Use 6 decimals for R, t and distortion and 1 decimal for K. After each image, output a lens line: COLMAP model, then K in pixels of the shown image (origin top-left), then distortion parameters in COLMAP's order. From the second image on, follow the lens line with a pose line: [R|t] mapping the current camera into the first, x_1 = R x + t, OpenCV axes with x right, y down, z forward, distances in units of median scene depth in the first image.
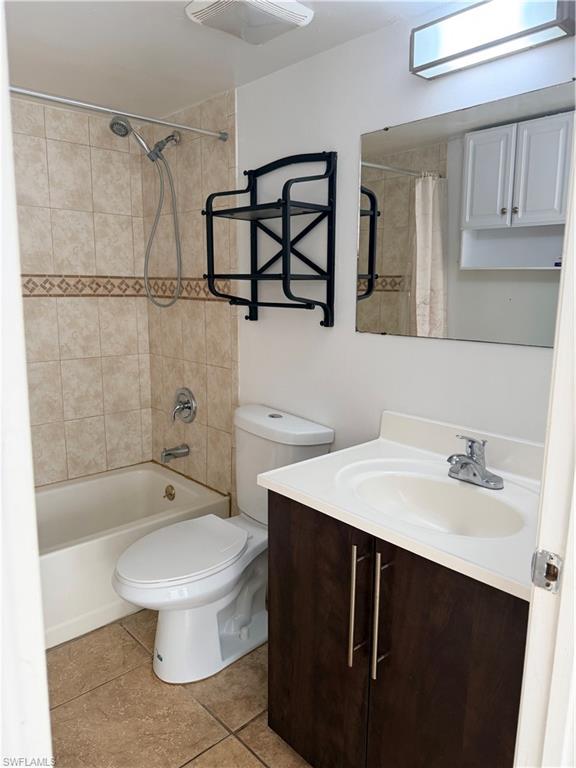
lens RADIAL K [[540.8, 0, 295.5], [0, 540.8, 378.4], [0, 0, 1]] dist [0.050927, -0.072164]
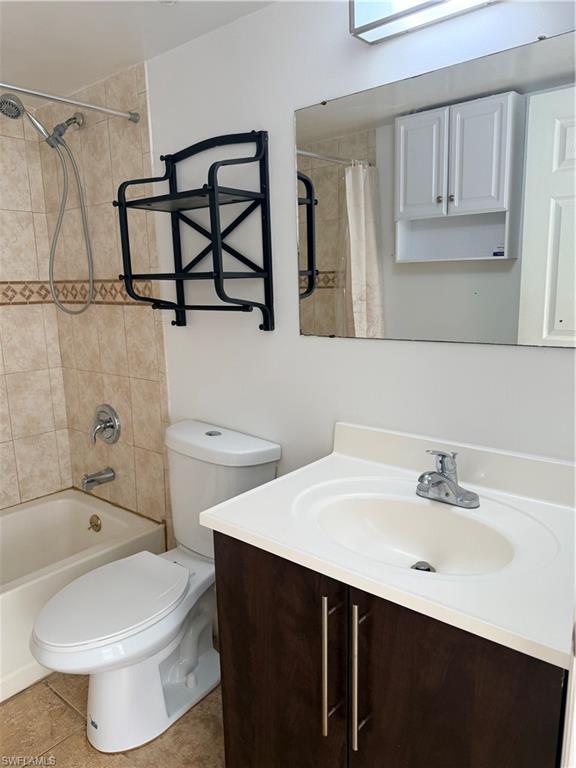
lens RADIAL K [[540.8, 0, 283.9], [0, 540.8, 388.4], [0, 0, 1]] dist [0.050927, -0.072164]
pose [[0.992154, -0.054181, 0.112672, -0.016717], [0.051810, 0.998372, 0.023873, -0.018333], [-0.113782, -0.017849, 0.993345, 0.101895]]
